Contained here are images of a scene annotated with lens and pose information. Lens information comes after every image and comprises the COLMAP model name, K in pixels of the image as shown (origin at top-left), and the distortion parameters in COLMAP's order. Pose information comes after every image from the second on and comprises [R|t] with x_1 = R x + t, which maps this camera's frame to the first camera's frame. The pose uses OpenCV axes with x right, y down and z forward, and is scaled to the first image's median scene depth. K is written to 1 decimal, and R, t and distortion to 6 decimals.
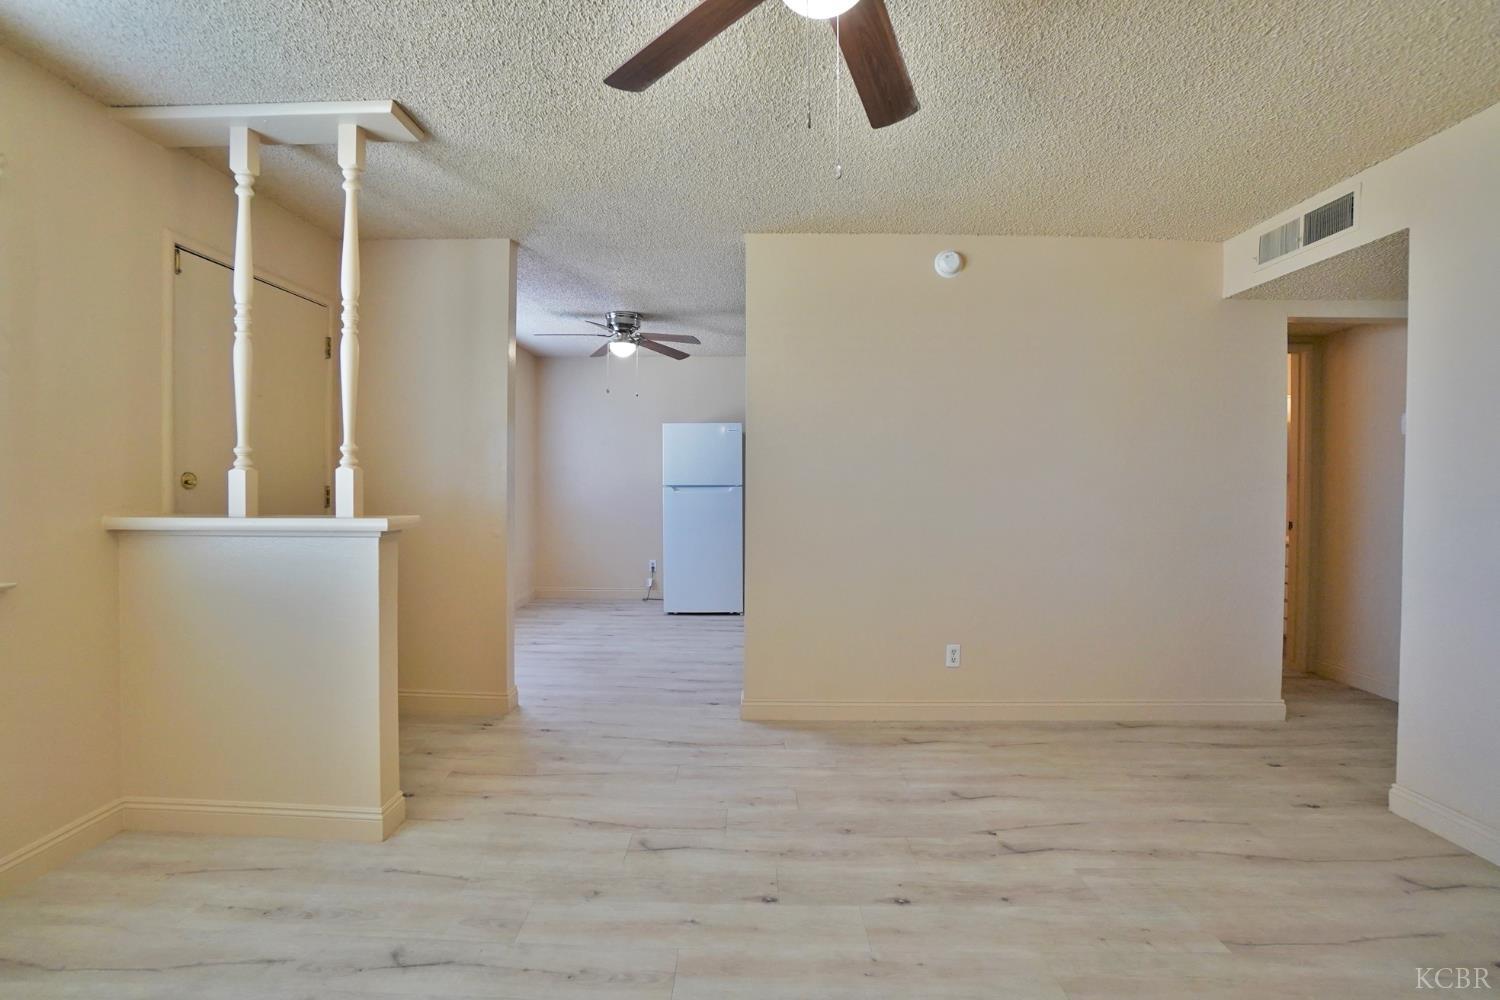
lens RADIAL K [[663.2, 0, 733.3], [0, 663.2, 492.9], [0, 0, 1]] dist [-0.057213, 0.018134]
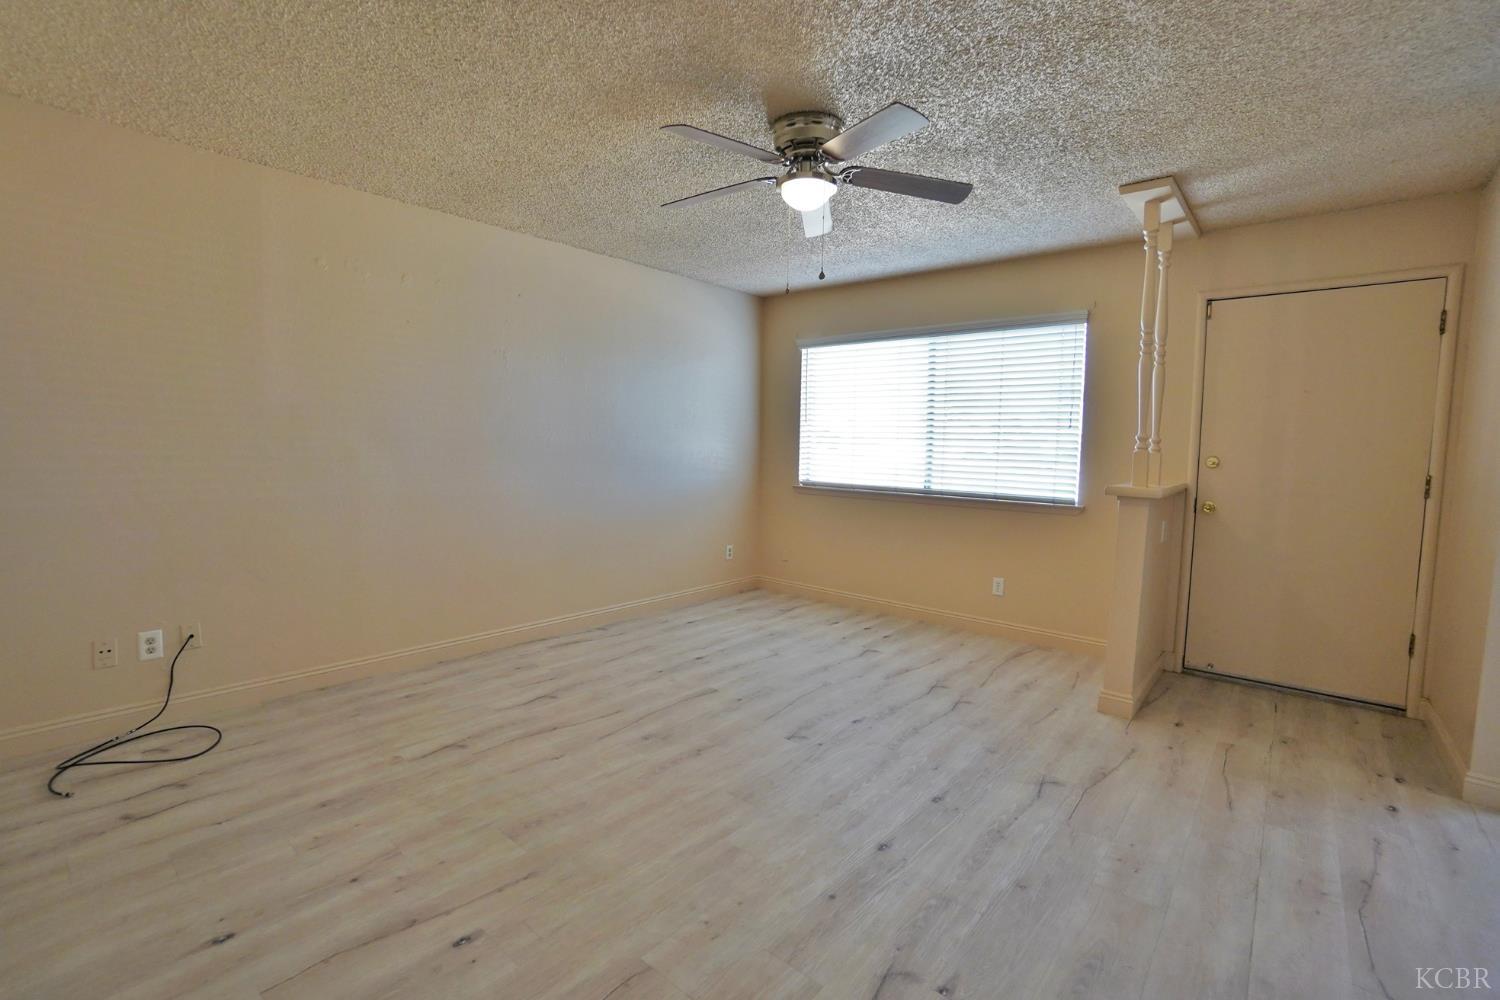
lens RADIAL K [[663.2, 0, 735.2], [0, 663.2, 500.6], [0, 0, 1]] dist [-0.057213, 0.018134]
pose [[-0.641955, 0.047153, -0.765291, 0.881175], [-0.040549, 0.994623, 0.095298, -0.026227], [0.765669, 0.092208, -0.636591, 1.045729]]
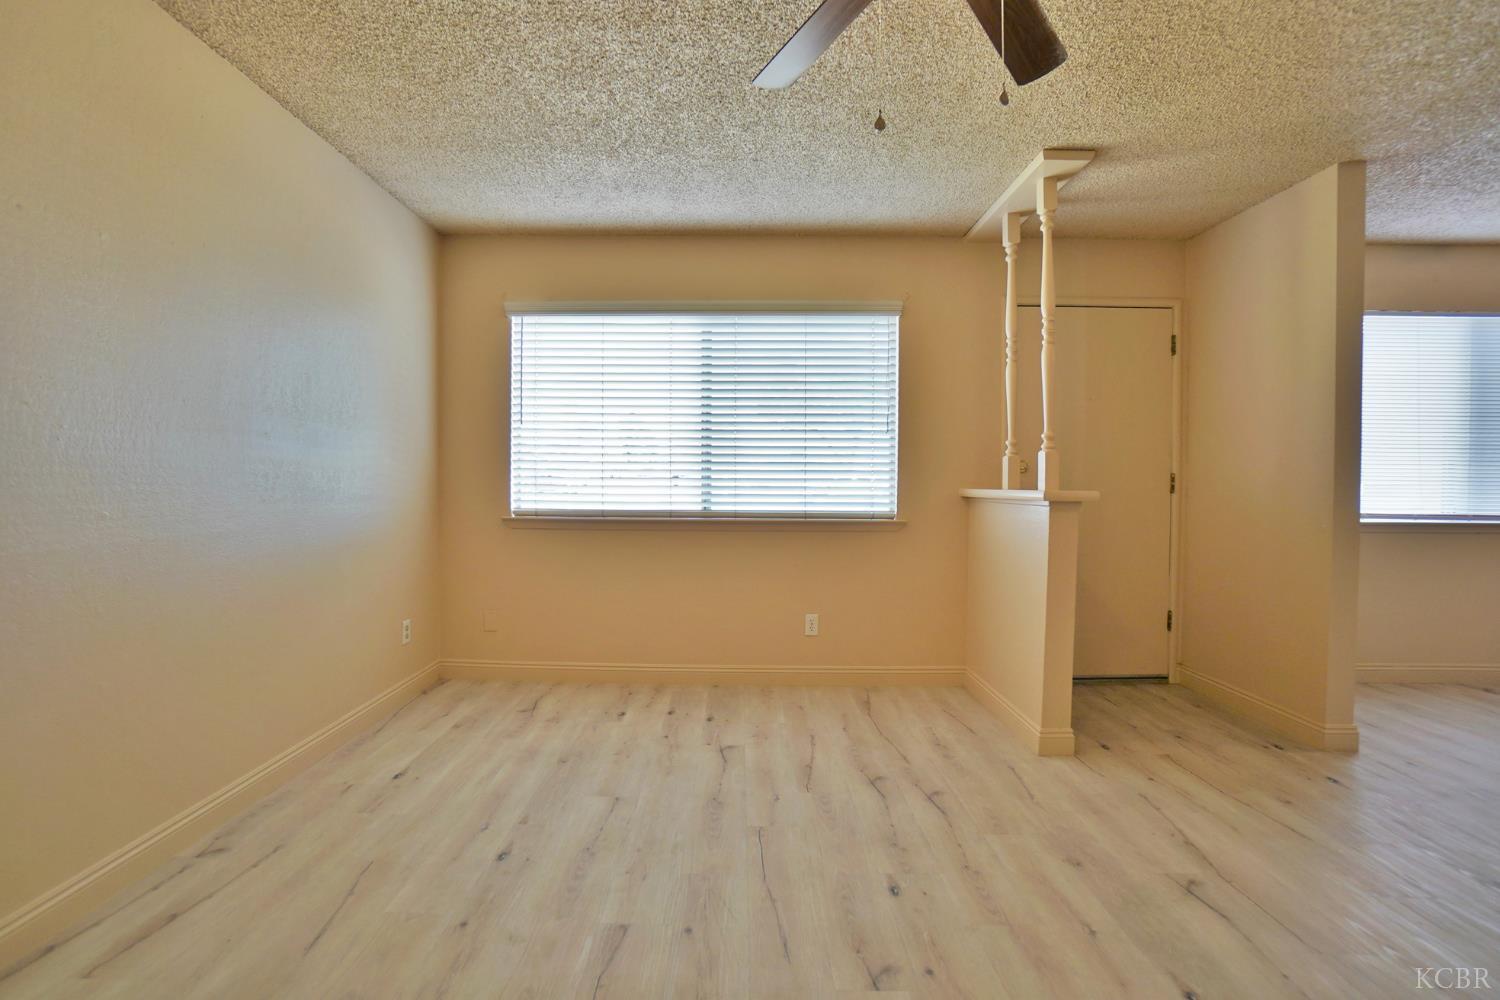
lens RADIAL K [[663.2, 0, 730.1], [0, 663.2, 492.8], [0, 0, 1]] dist [-0.057213, 0.018134]
pose [[0.010887, 0.011535, -0.999874, 0.561191], [-0.026379, 0.999589, 0.011245, 0.036941], [0.999593, 0.026253, 0.011187, 0.323206]]
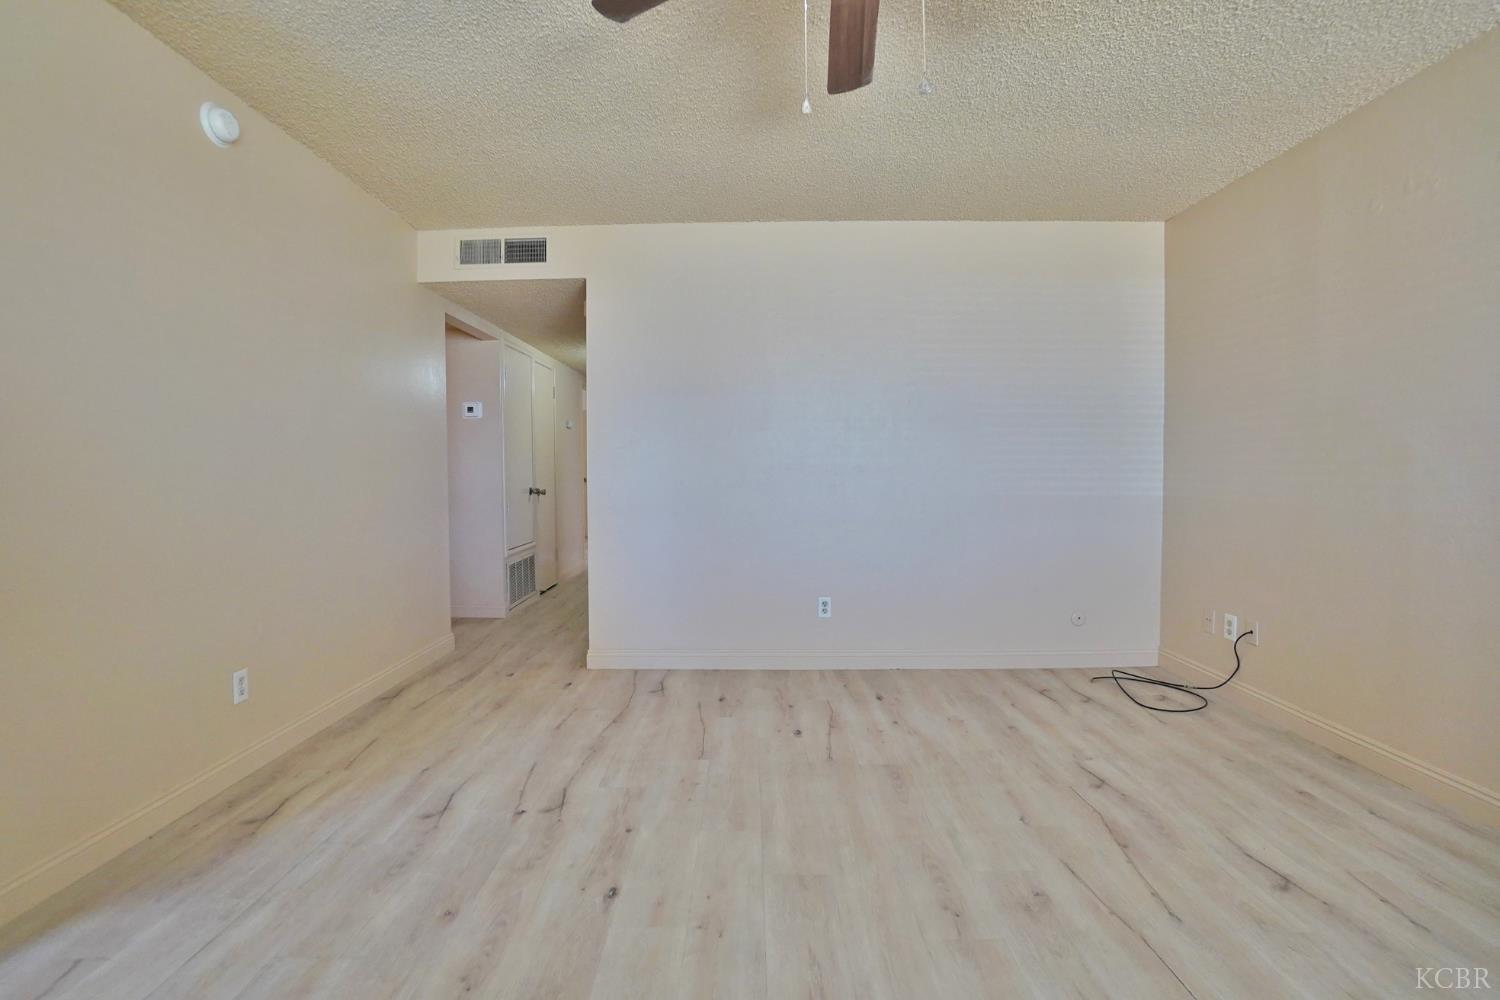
lens RADIAL K [[663.2, 0, 729.4], [0, 663.2, 490.1], [0, 0, 1]] dist [-0.057213, 0.018134]
pose [[0.003233, -0.037440, 0.999294, -0.451588], [0.023000, 0.999037, 0.037356, 0.027430], [-0.999730, 0.022863, 0.004091, 0.591758]]
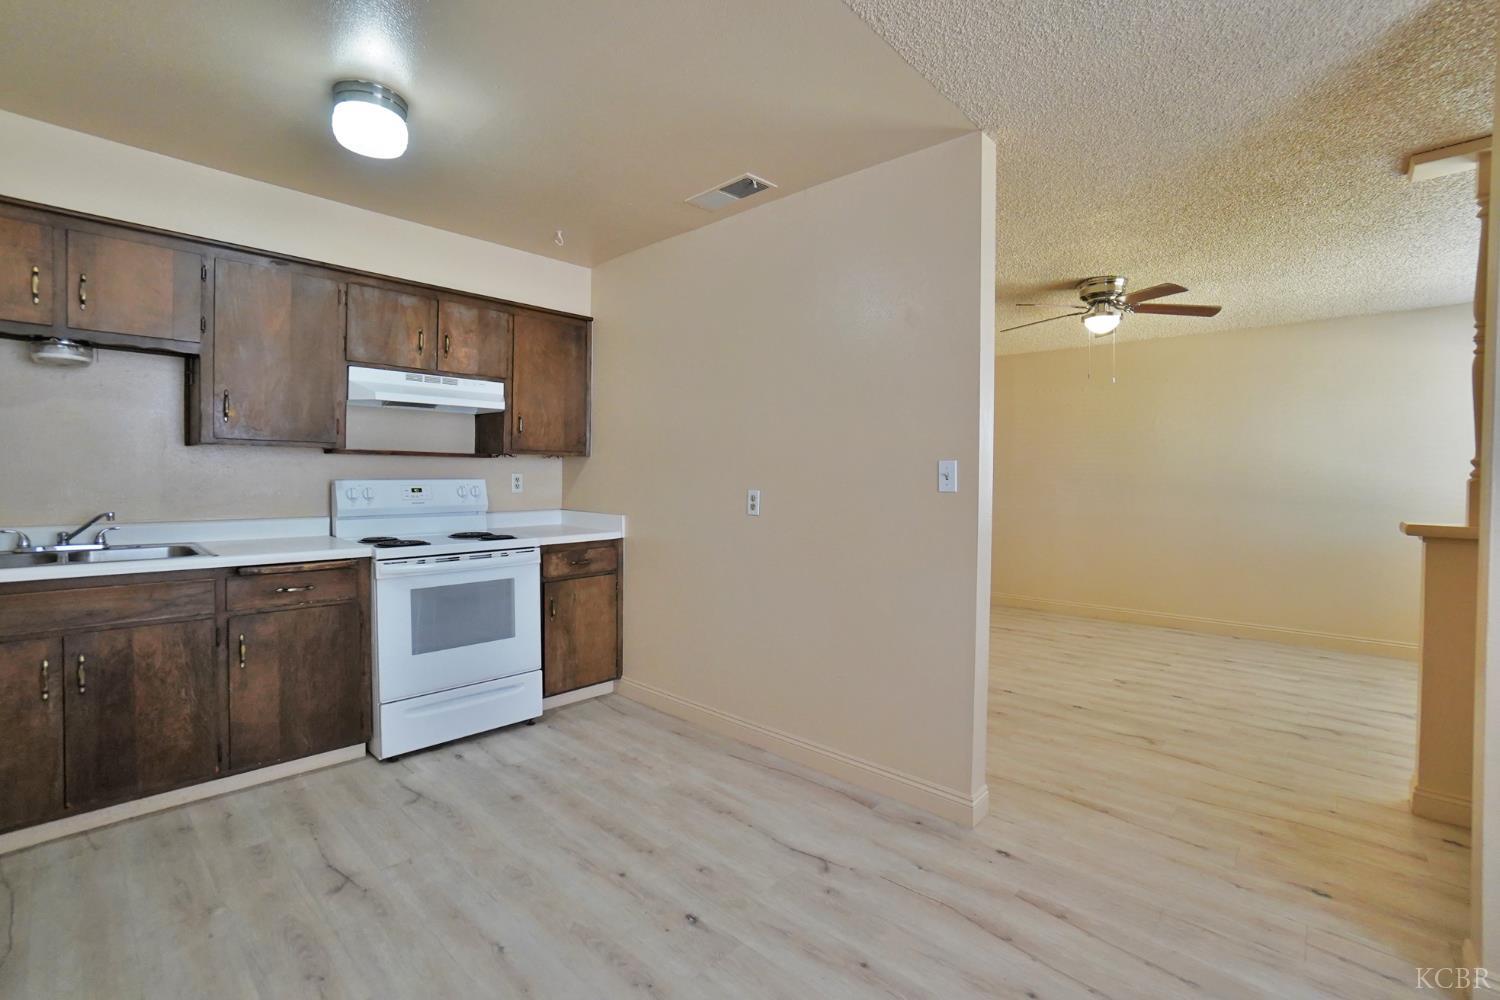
lens RADIAL K [[663.2, 0, 727.2], [0, 663.2, 482.4], [0, 0, 1]] dist [-0.057213, 0.018134]
pose [[-0.738064, -0.019667, 0.674444, -0.329129], [0.000065, 0.999573, 0.029219, -0.059628], [-0.674730, 0.021609, -0.737748, 2.227525]]
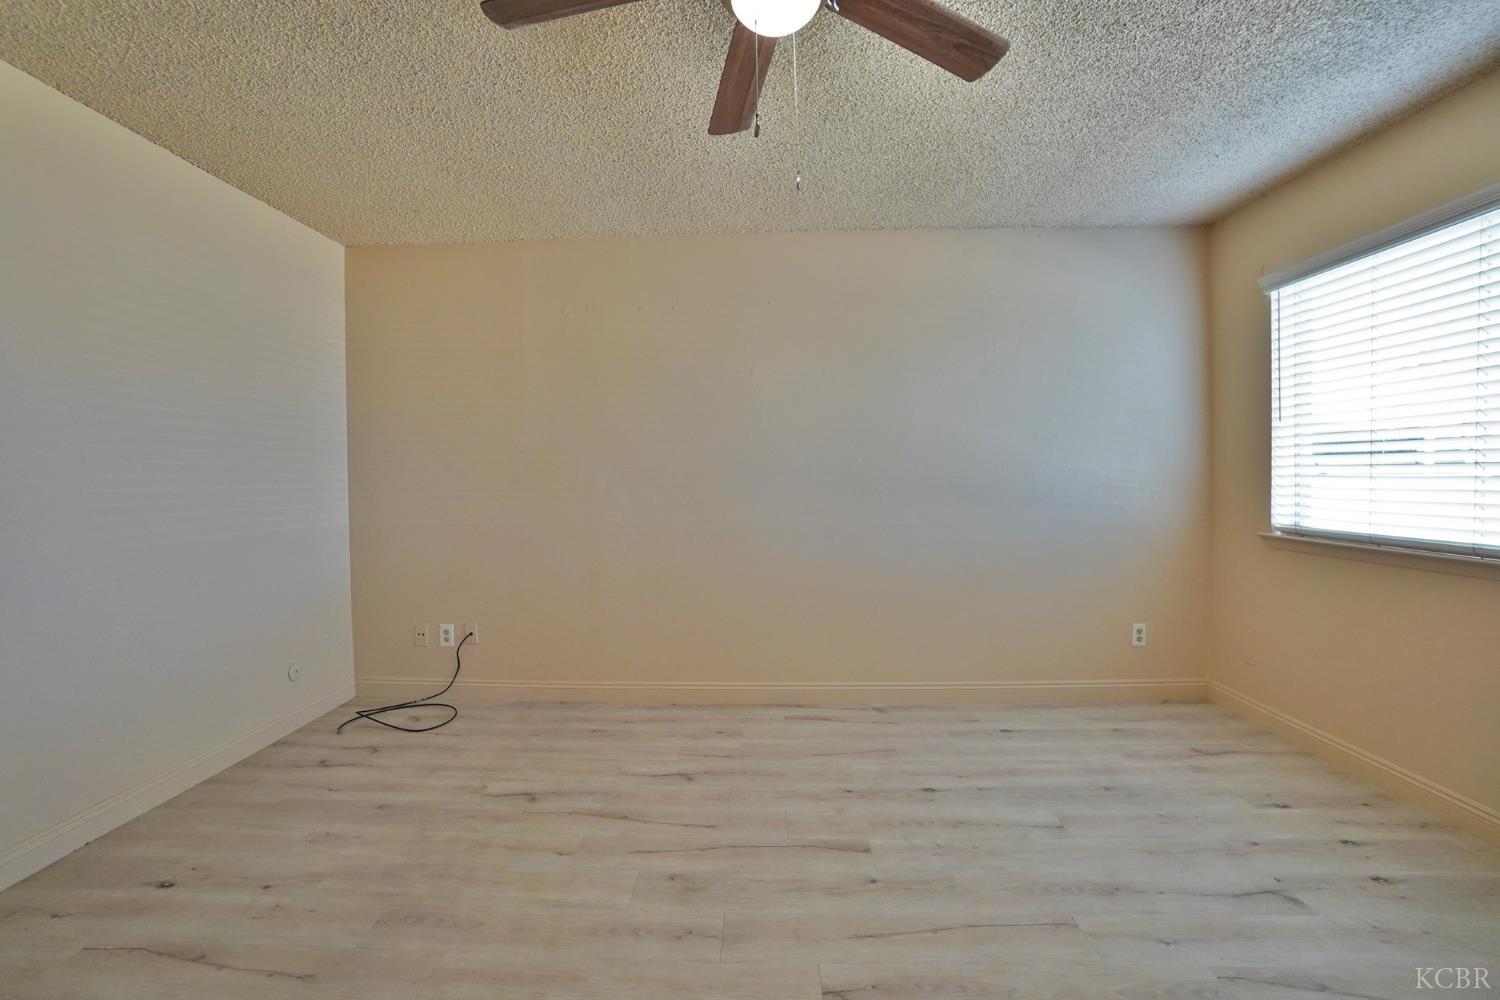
lens RADIAL K [[663.2, 0, 733.9], [0, 663.2, 497.1], [0, 0, 1]] dist [-0.057213, 0.018134]
pose [[-0.999824, 0.003054, 0.018507, 0.092454], [0.003998, 0.998681, 0.051184, -0.010091], [-0.018327, 0.051249, -0.998518, 1.013911]]
